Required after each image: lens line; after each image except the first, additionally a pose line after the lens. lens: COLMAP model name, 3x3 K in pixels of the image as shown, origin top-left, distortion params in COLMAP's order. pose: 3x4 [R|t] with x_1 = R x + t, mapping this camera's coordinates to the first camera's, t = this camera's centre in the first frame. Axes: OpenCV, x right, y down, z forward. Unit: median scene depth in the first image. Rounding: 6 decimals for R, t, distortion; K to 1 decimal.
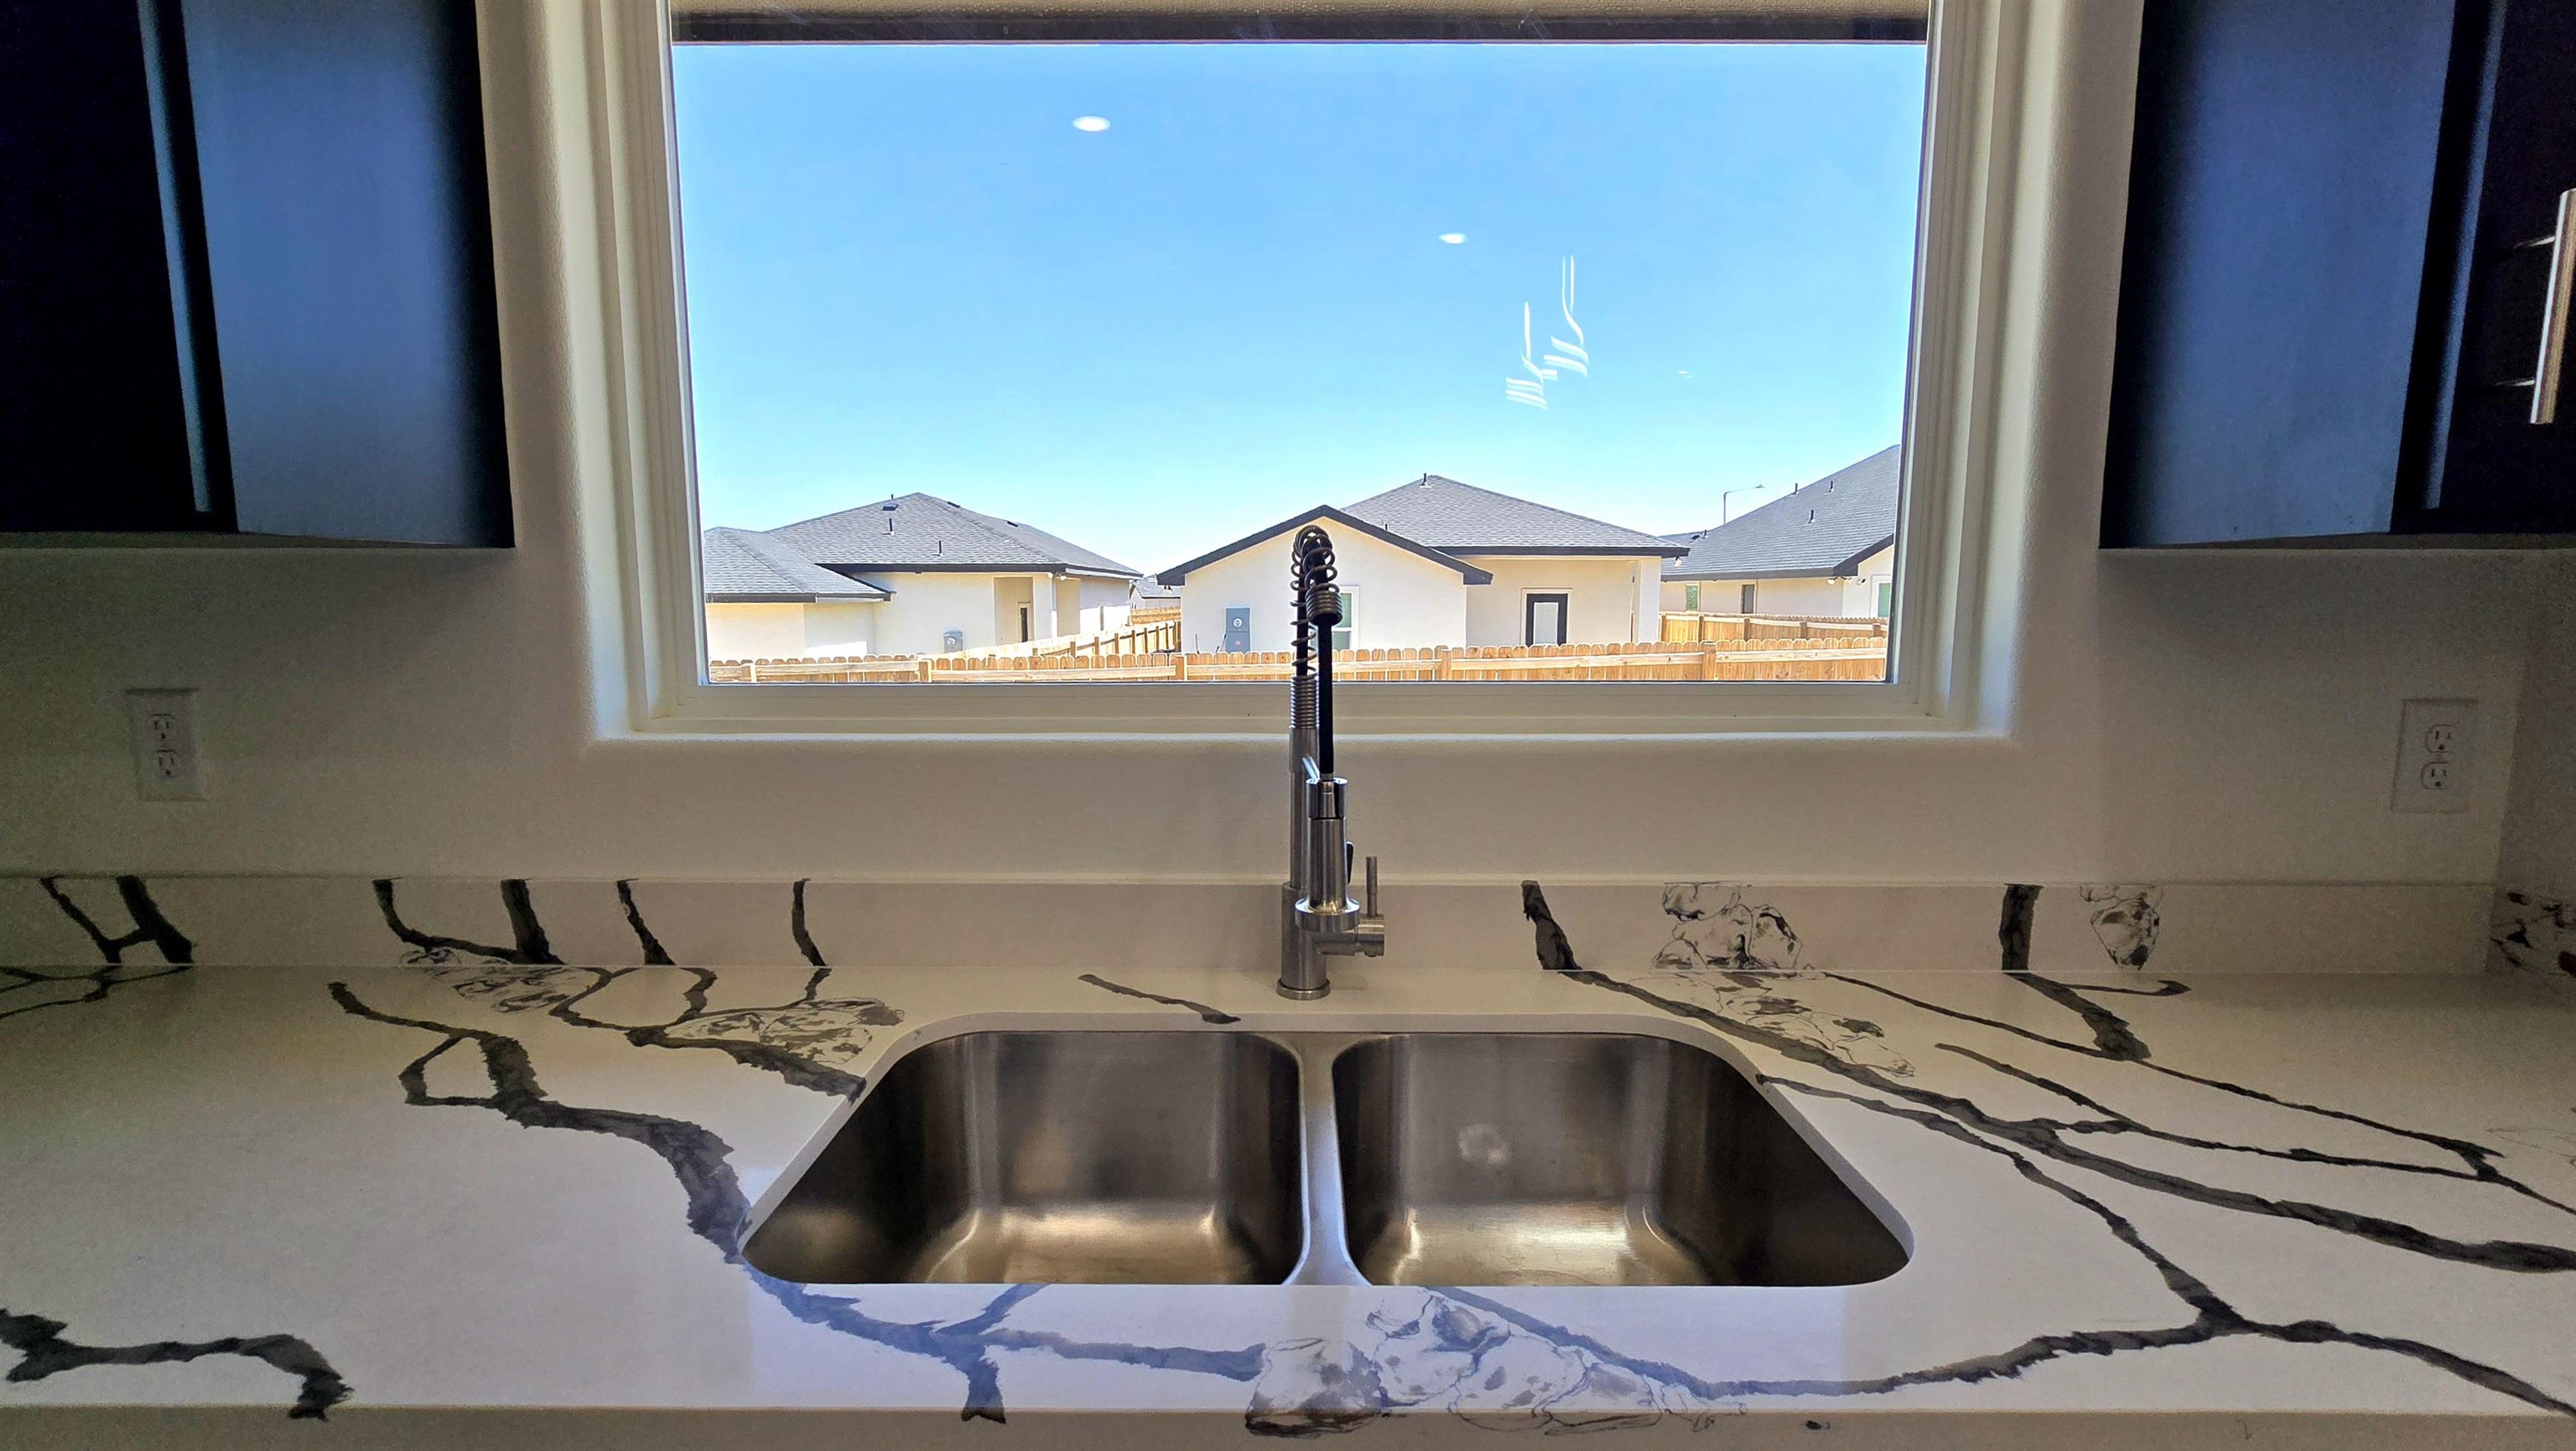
lens RADIAL K [[1101.0, 0, 1279.9], [0, 1101.0, 718.8], [0, 0, 1]] dist [-0.002786, 0.000120]
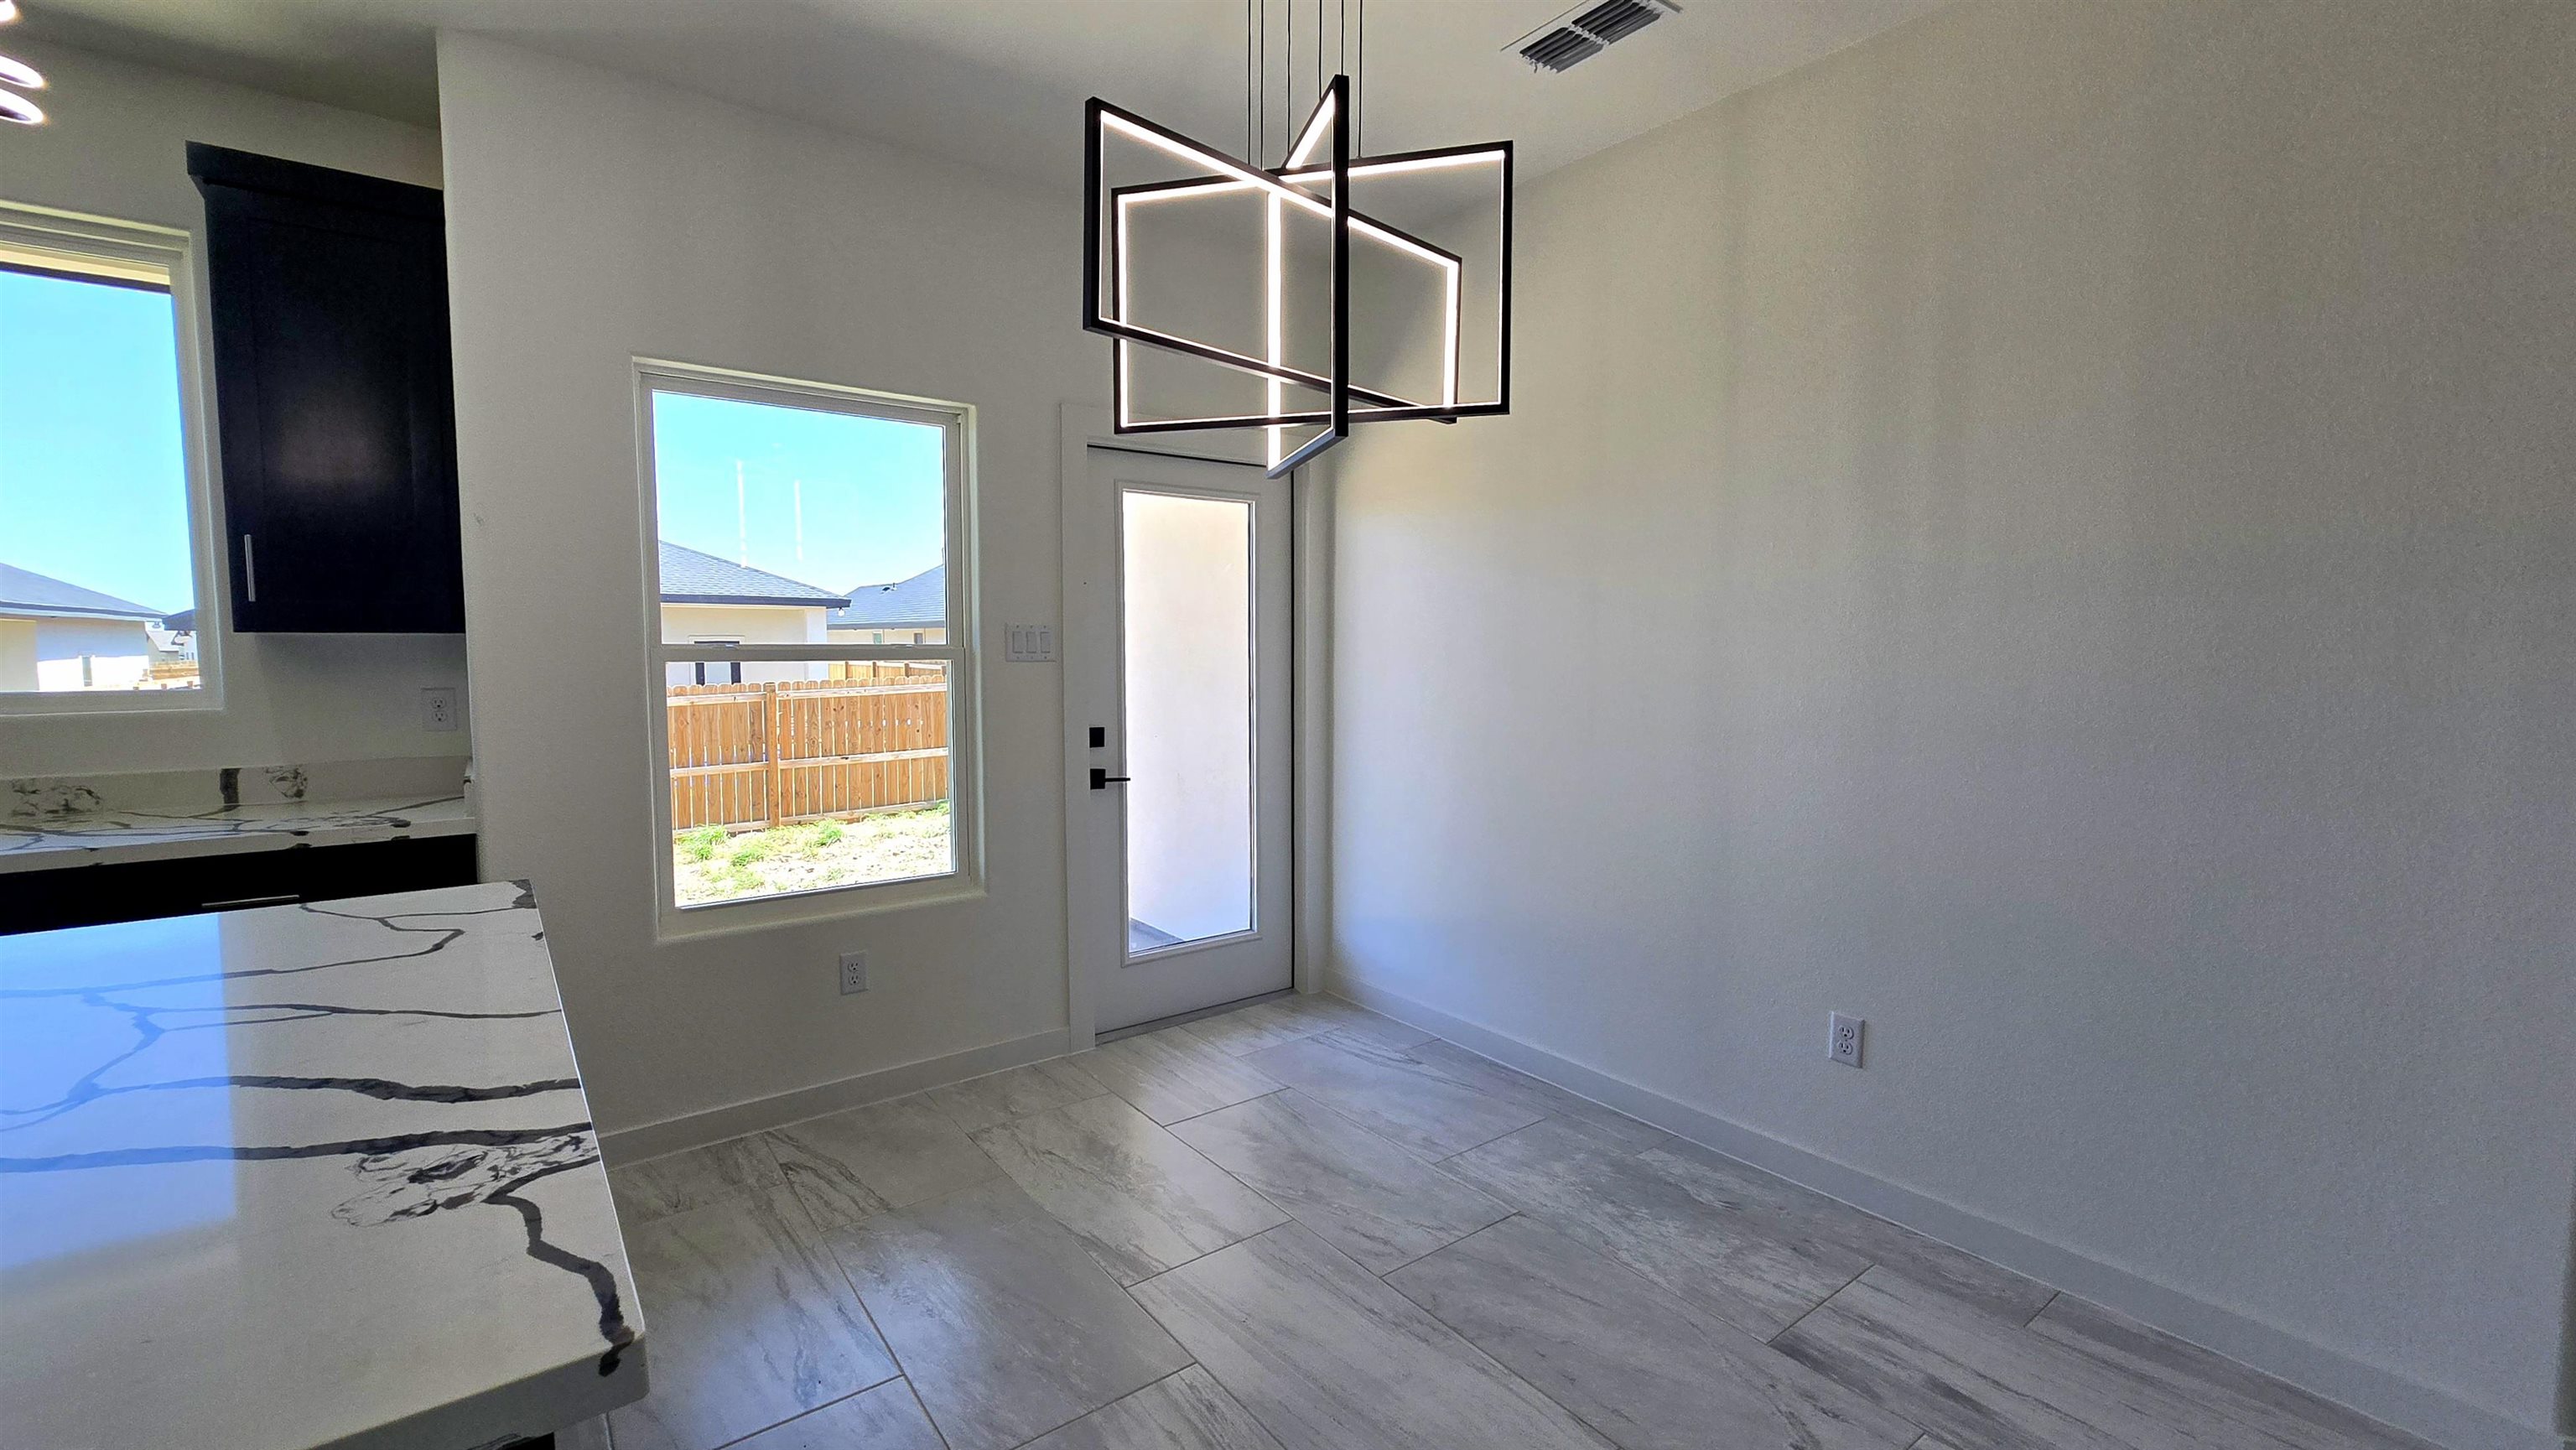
lens RADIAL K [[1092.2, 0, 1303.4], [0, 1092.2, 726.9], [0, 0, 1]] dist [-0.000895, 0.000125]
pose [[0.793449, -0.047469, 0.606783, 1.084420], [0.067751, 0.997646, -0.010547, 0.242306], [-0.604854, 0.049479, 0.794798, -2.364165]]
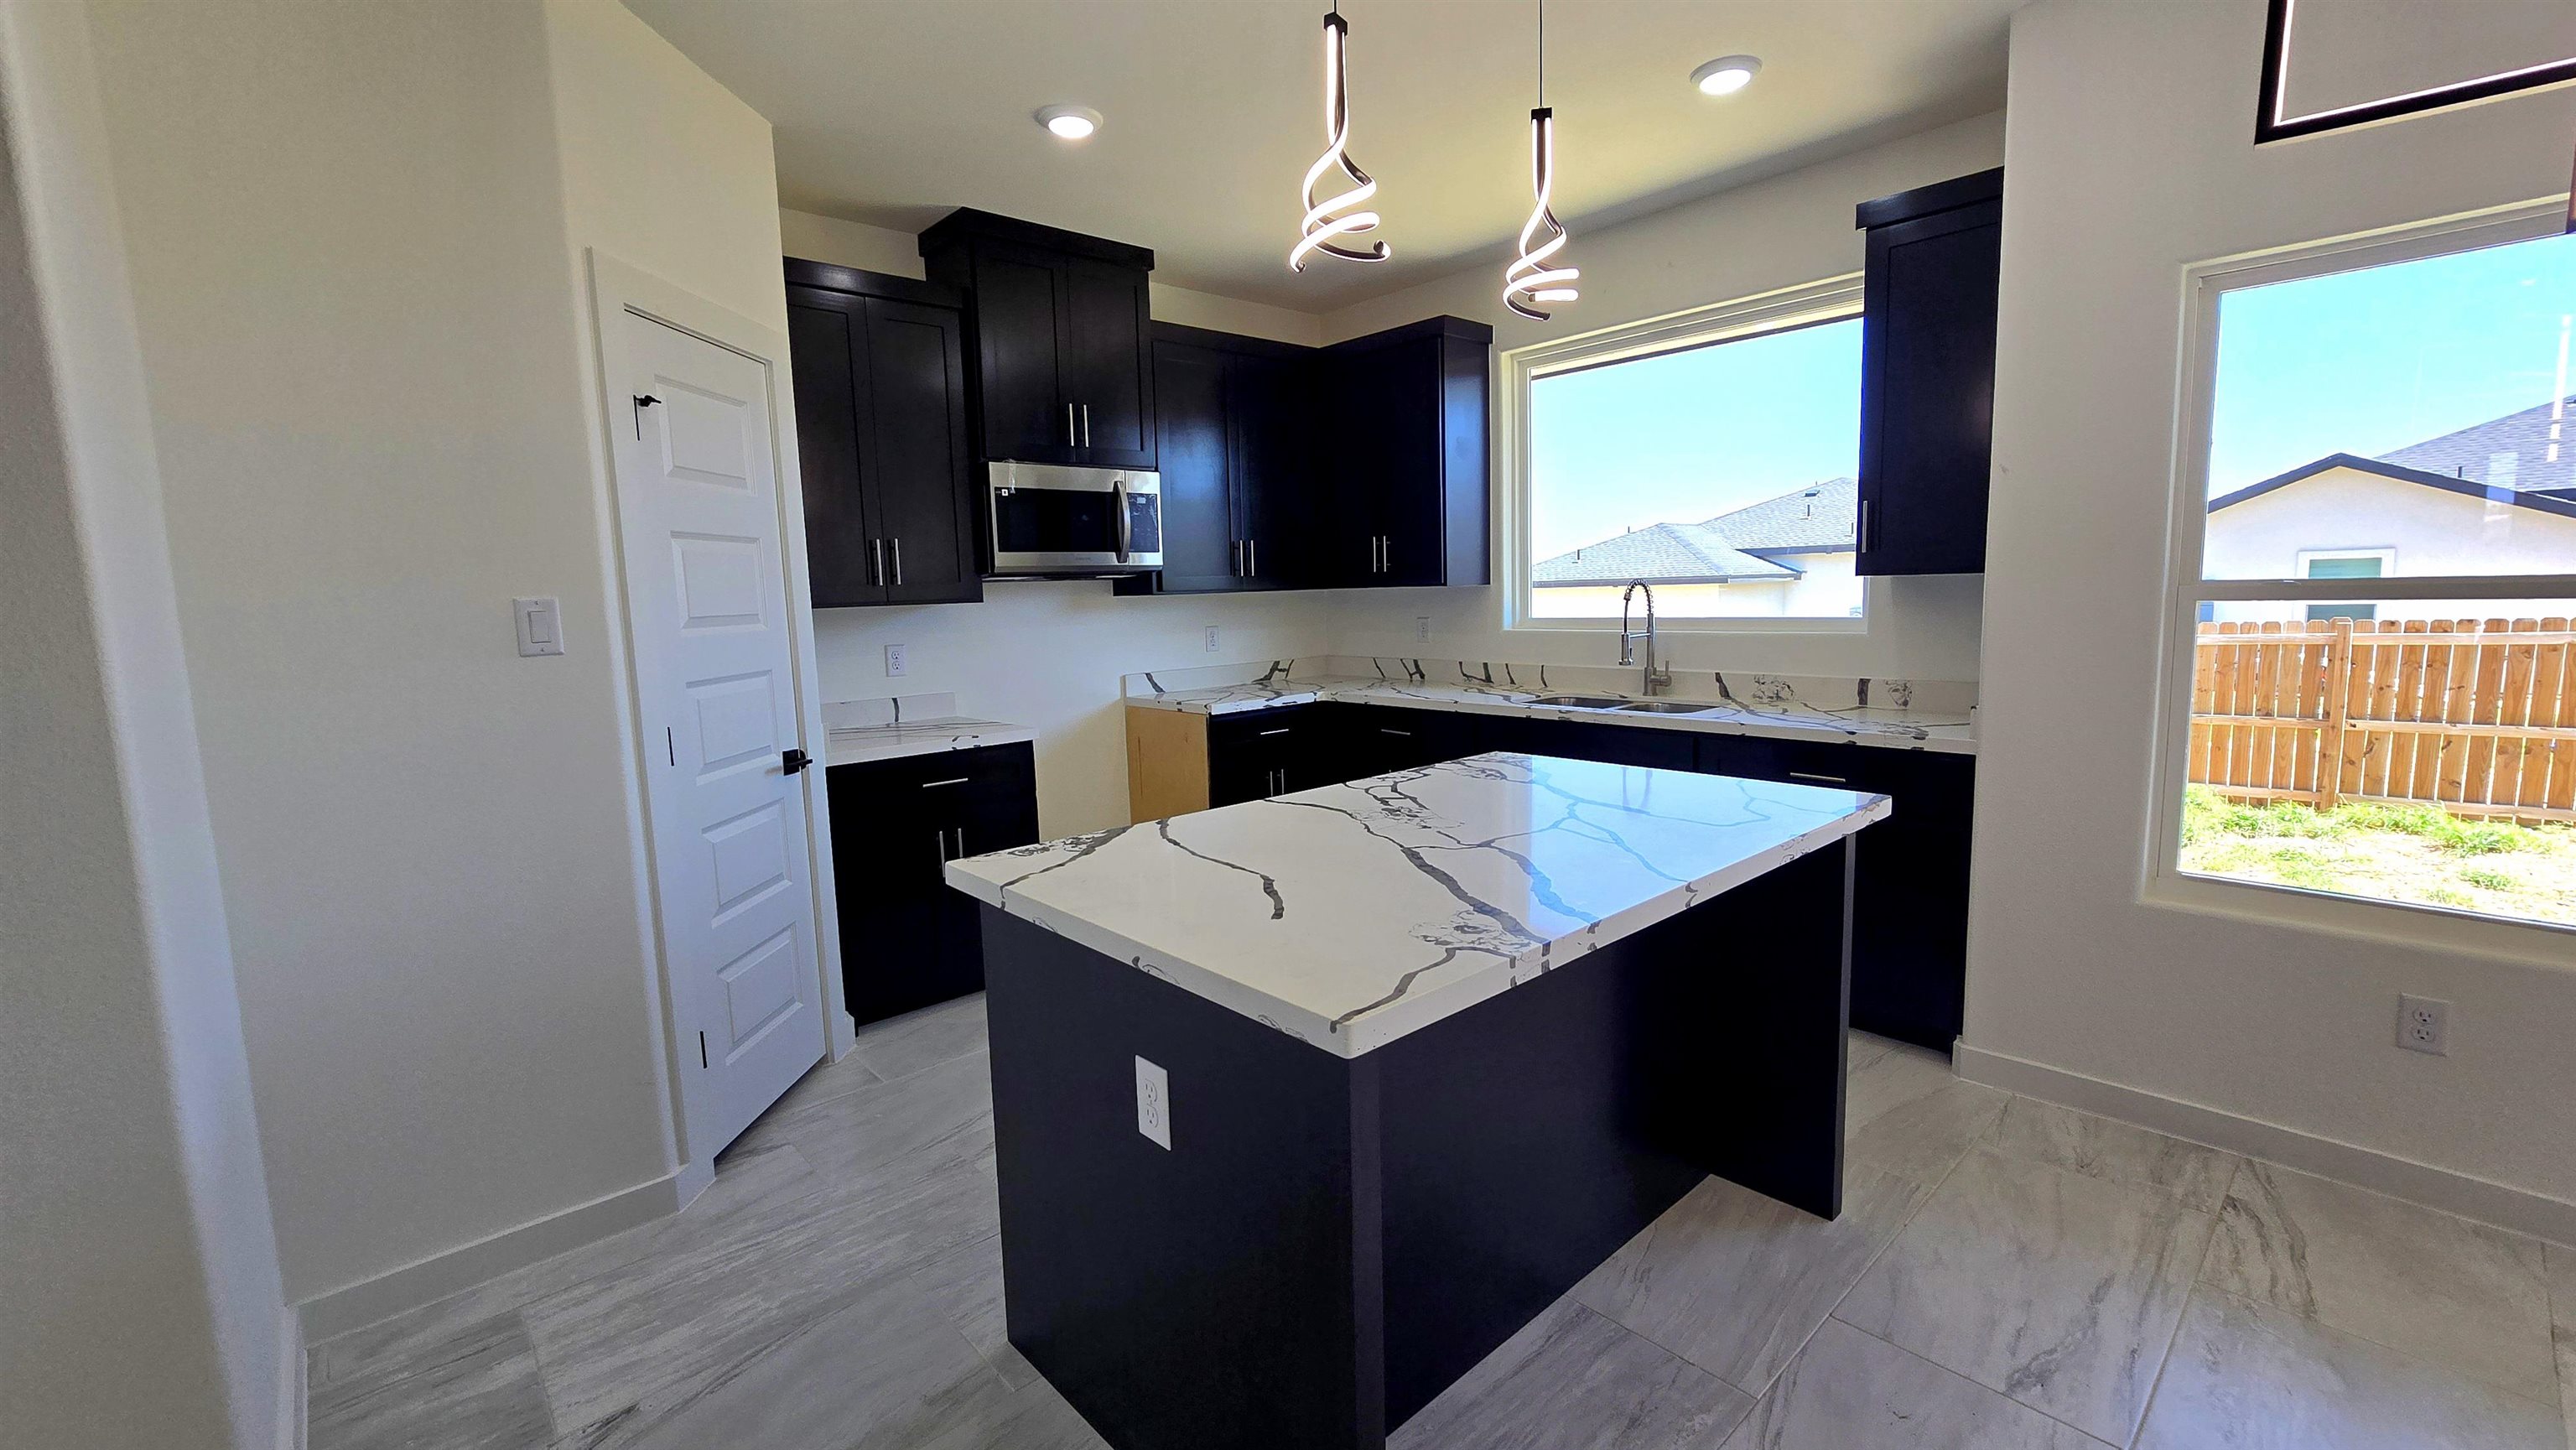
lens RADIAL K [[1063.7, 0, 1263.5], [0, 1063.7, 725.6], [0, 0, 1]] dist [0.000847, 0.000210]
pose [[0.666163, 0.077593, -0.741759, 1.805319], [-0.054897, 0.996977, 0.054989, 0.209882], [0.743783, 0.004089, 0.668409, -2.392021]]
